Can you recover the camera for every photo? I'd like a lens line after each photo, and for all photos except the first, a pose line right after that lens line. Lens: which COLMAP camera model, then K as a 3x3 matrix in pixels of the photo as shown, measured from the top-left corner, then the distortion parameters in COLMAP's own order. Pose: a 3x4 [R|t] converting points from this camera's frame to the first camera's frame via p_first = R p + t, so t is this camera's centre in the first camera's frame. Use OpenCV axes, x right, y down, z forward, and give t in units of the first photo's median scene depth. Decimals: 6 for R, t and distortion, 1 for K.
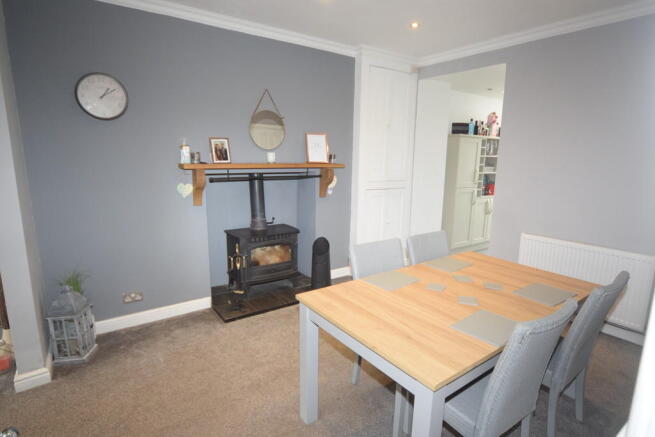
lens RADIAL K [[350.8, 0, 330.7], [0, 350.8, 220.9], [0, 0, 1]] dist [-0.014287, 0.002288]
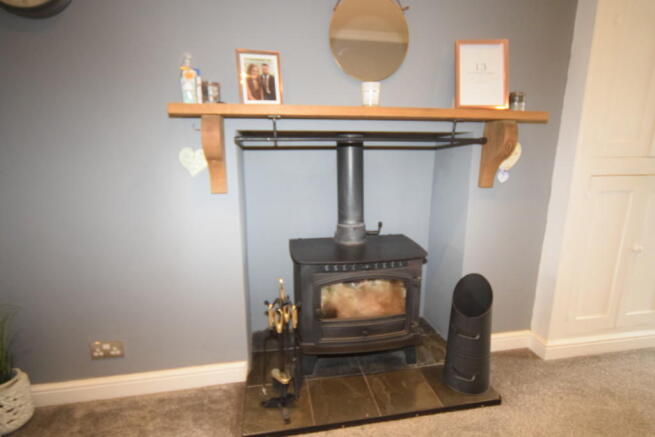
lens RADIAL K [[350.8, 0, 330.7], [0, 350.8, 220.9], [0, 0, 1]] dist [-0.014287, 0.002288]
pose [[0.909041, 0.077940, -0.409353, -0.016877], [-0.066847, 0.996905, 0.041365, -0.030244], [0.411311, -0.010239, 0.911438, 0.516198]]
